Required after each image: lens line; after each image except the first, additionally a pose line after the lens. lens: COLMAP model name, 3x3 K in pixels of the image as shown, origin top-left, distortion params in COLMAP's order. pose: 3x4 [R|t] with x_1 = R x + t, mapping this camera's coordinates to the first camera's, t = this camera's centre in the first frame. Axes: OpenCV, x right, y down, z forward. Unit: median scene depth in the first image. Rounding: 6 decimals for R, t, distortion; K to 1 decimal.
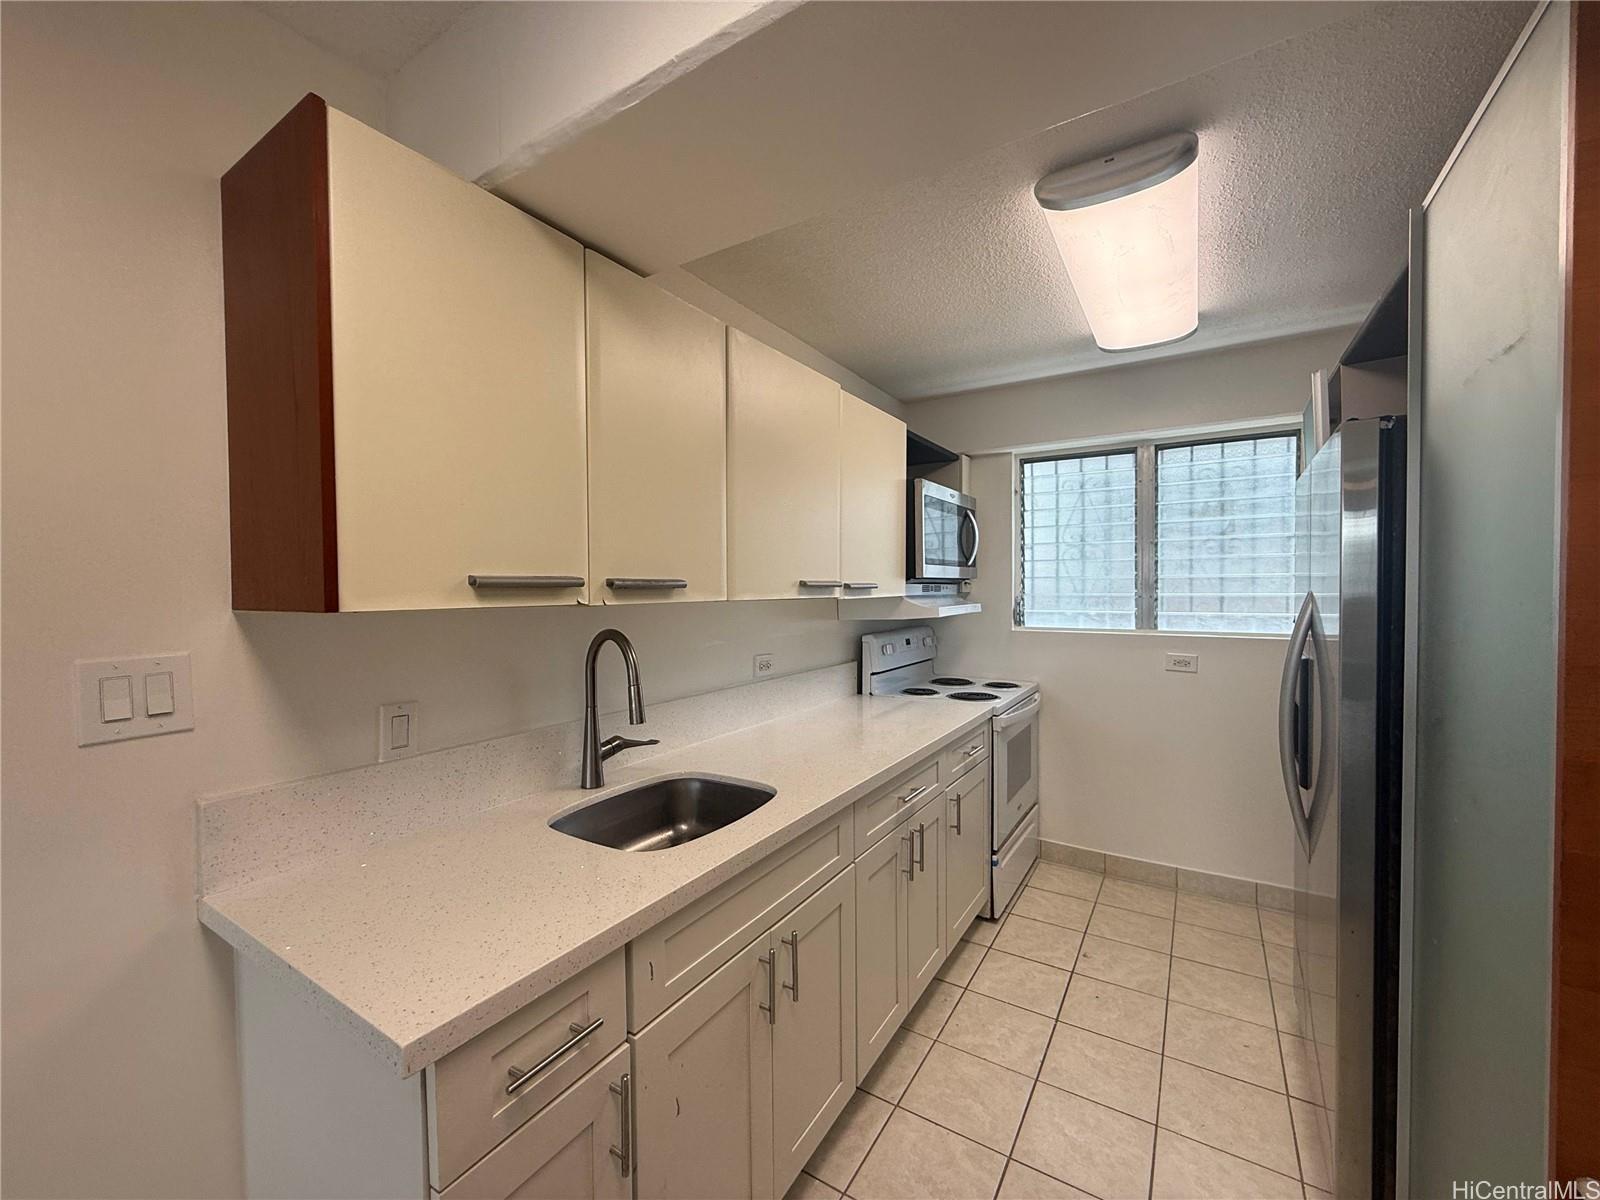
lens RADIAL K [[638.9, 0, 796.0], [0, 638.9, 600.8], [0, 0, 1]] dist [-0.001730, 0.000832]
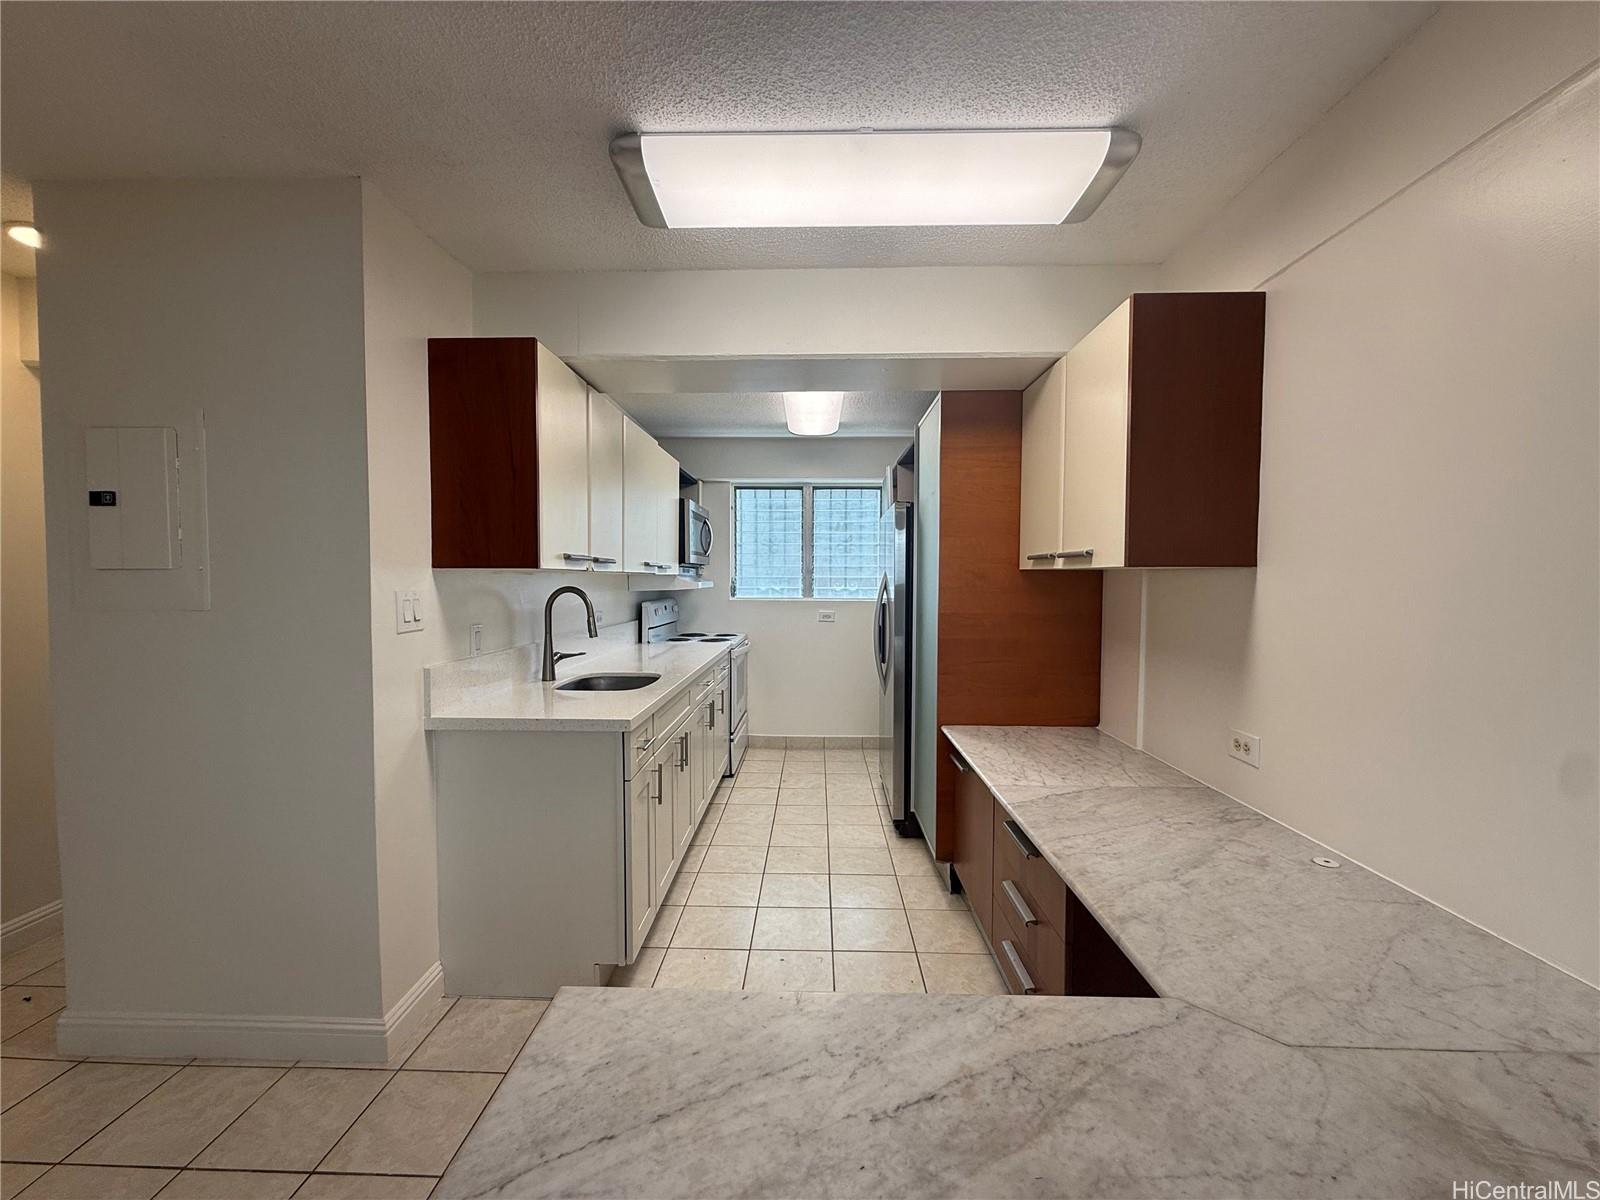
lens RADIAL K [[638.9, 0, 800.8], [0, 638.9, 599.2], [0, 0, 1]] dist [-0.001730, 0.000832]
pose [[0.856576, -0.006677, 0.515978, -0.333169], [0.001089, 0.999937, 0.011133, 0.031867], [-0.516020, -0.008974, 0.856530, -0.422875]]
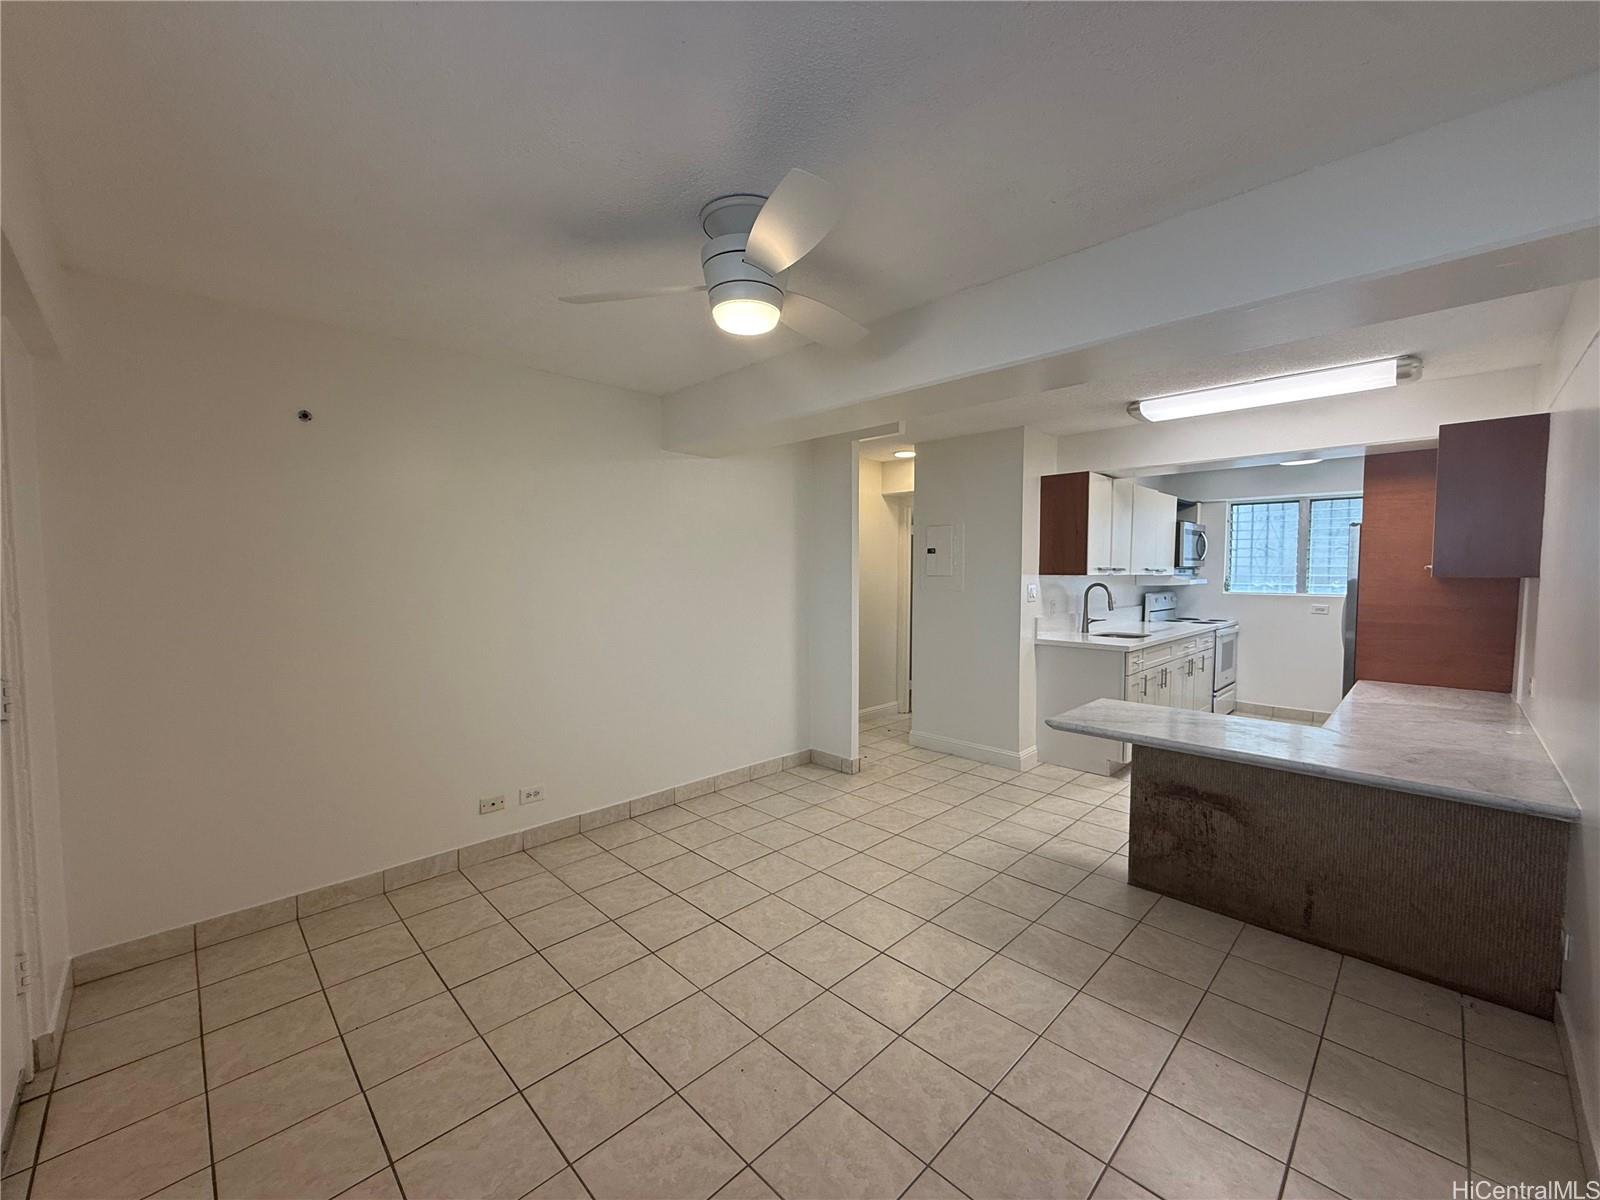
lens RADIAL K [[638.9, 0, 796.5], [0, 638.9, 602.1], [0, 0, 1]] dist [-0.001730, 0.000832]
pose [[0.975188, 0.020328, -0.220444, -0.552406], [-0.013239, 0.999348, 0.033588, 0.027770], [0.220983, -0.029836, 0.974821, -1.304487]]
